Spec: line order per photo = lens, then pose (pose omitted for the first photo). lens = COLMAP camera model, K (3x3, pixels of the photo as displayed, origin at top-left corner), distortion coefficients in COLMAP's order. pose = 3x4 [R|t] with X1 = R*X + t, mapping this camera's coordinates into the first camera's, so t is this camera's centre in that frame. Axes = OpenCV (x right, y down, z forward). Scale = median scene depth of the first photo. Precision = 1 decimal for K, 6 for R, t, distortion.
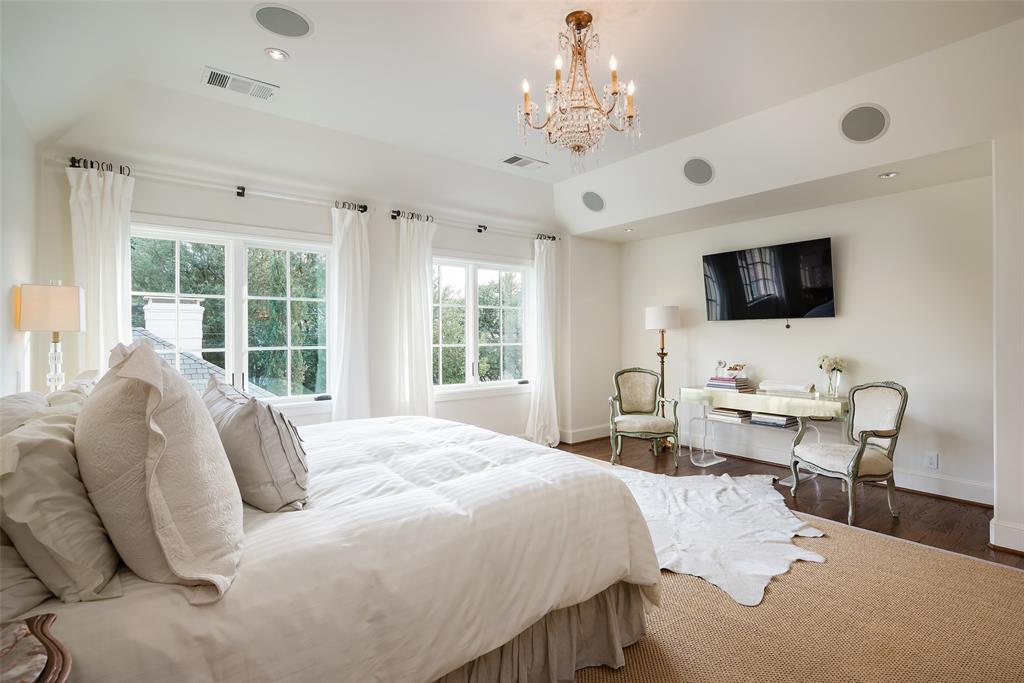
lens RADIAL K [[493.7, 0, 507.2], [0, 493.7, 335.9], [0, 0, 1]] dist [-0.017636, -0.000179]
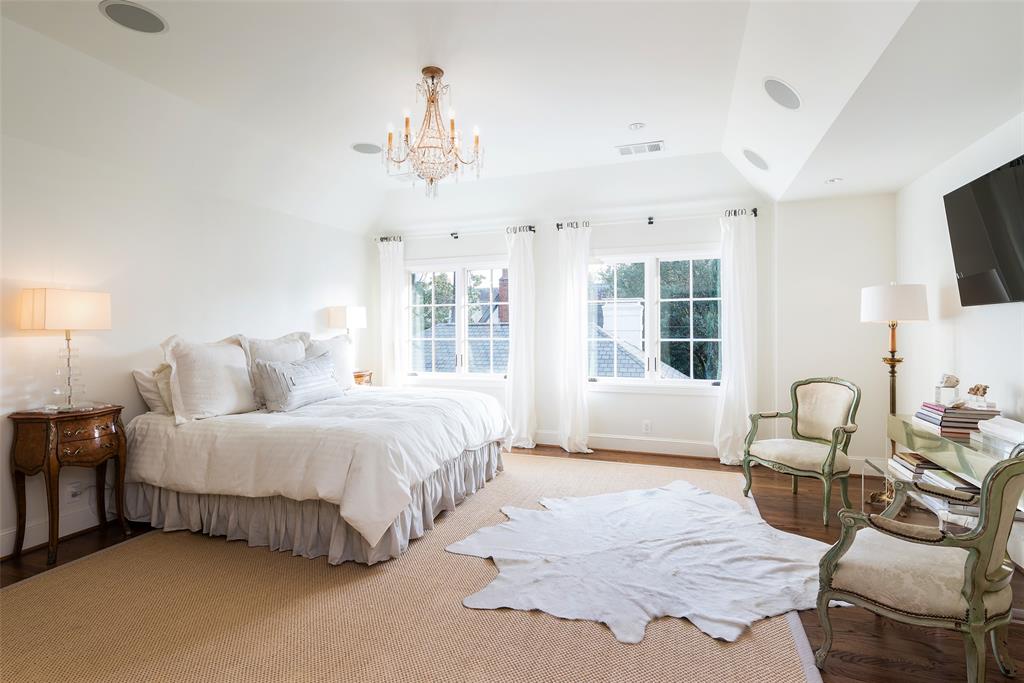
lens RADIAL K [[493.7, 0, 507.0], [0, 493.7, 342.9], [0, 0, 1]] dist [-0.017636, -0.000179]
pose [[0.521697, 0.022971, -0.852822, 0.721910], [0.004330, 0.999553, 0.029572, -0.007963], [0.853120, -0.019120, 0.521364, 0.288613]]
